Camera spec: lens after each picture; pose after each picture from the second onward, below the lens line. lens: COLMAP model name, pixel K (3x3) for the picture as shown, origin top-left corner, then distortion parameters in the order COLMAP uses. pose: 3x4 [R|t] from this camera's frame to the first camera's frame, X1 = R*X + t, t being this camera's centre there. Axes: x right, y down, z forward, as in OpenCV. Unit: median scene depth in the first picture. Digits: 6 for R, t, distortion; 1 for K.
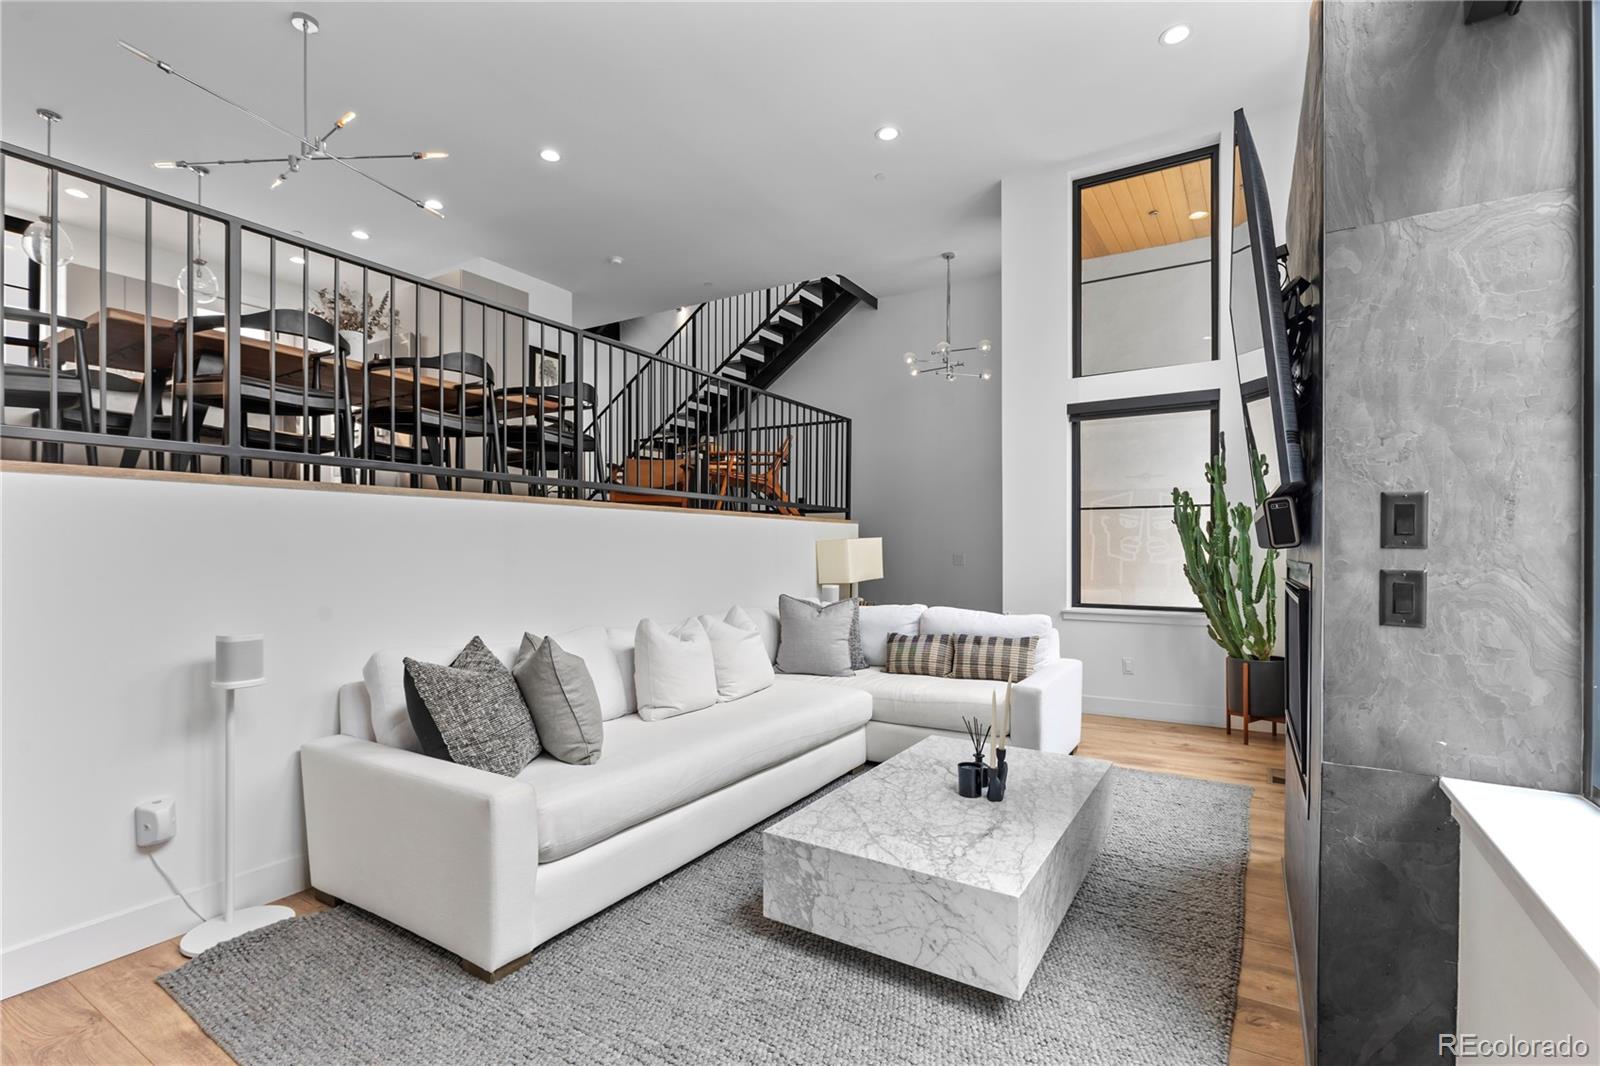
lens RADIAL K [[725.1, 0, 802.7], [0, 725.1, 541.0], [0, 0, 1]] dist [-0.004251, -0.000430]
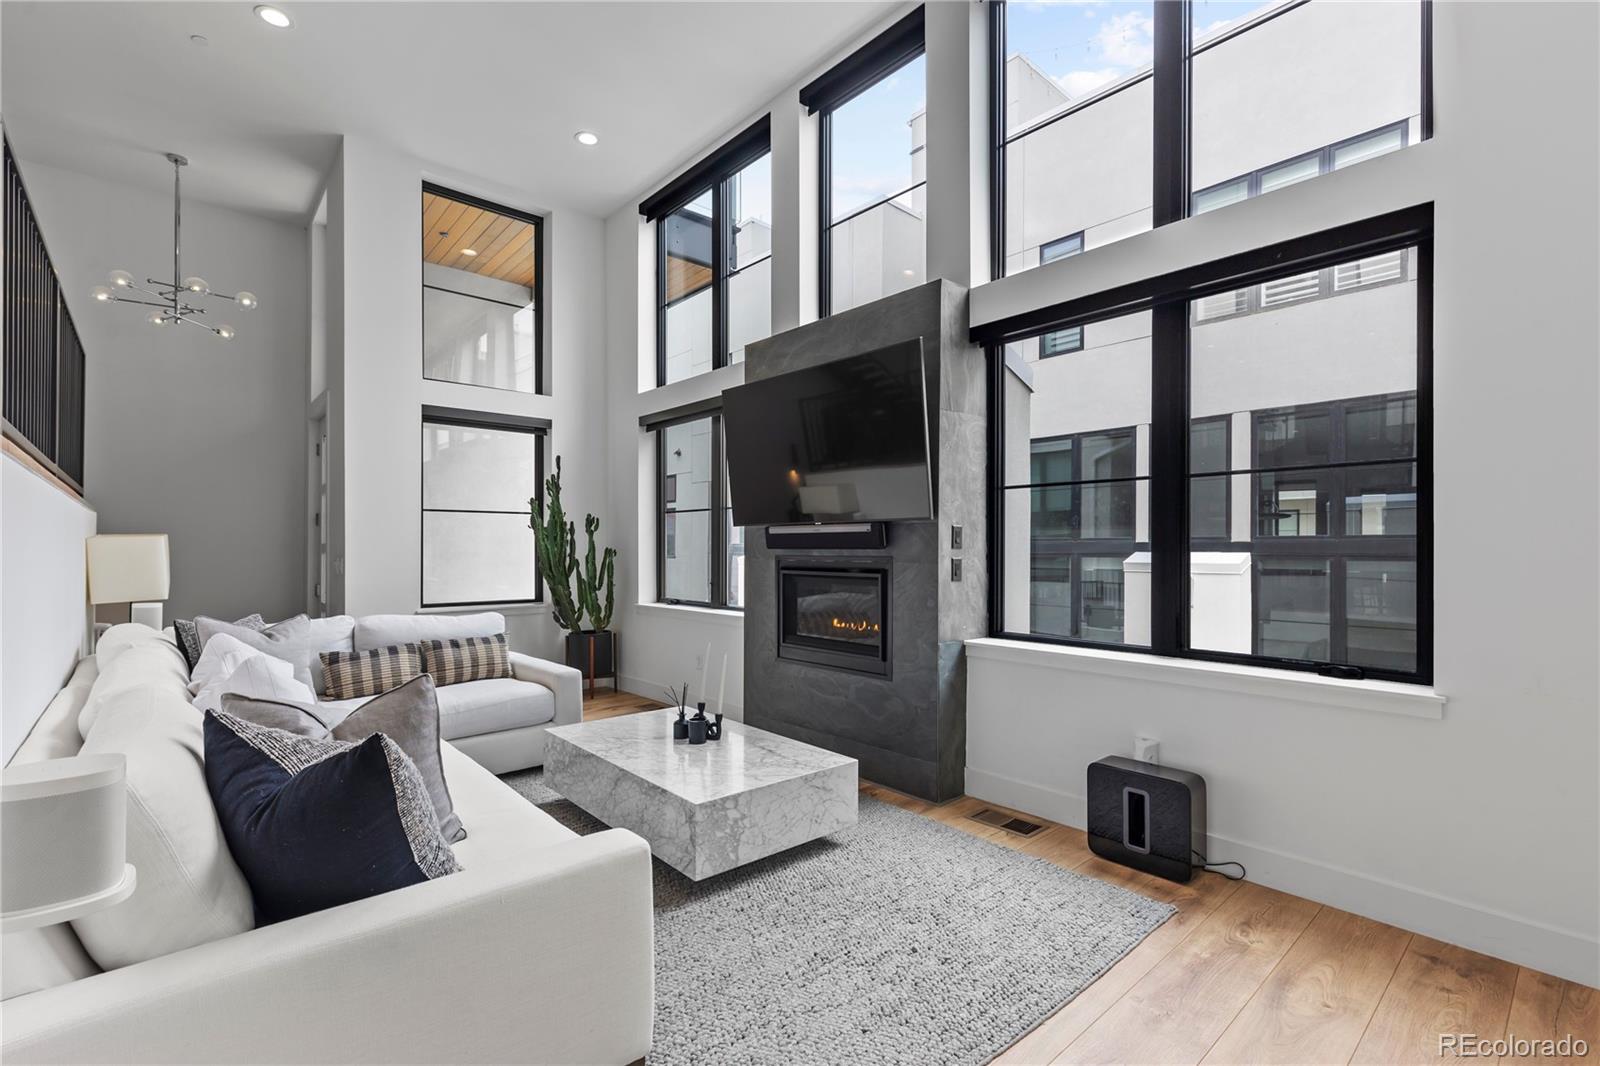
lens RADIAL K [[725.1, 0, 801.5], [0, 725.1, 544.8], [0, 0, 1]] dist [-0.004251, -0.000430]
pose [[0.276838, 0.006333, 0.960896, -0.602713], [-0.009530, 0.999947, -0.003845, 0.003702], [-0.960869, -0.008093, 0.276884, 0.303507]]
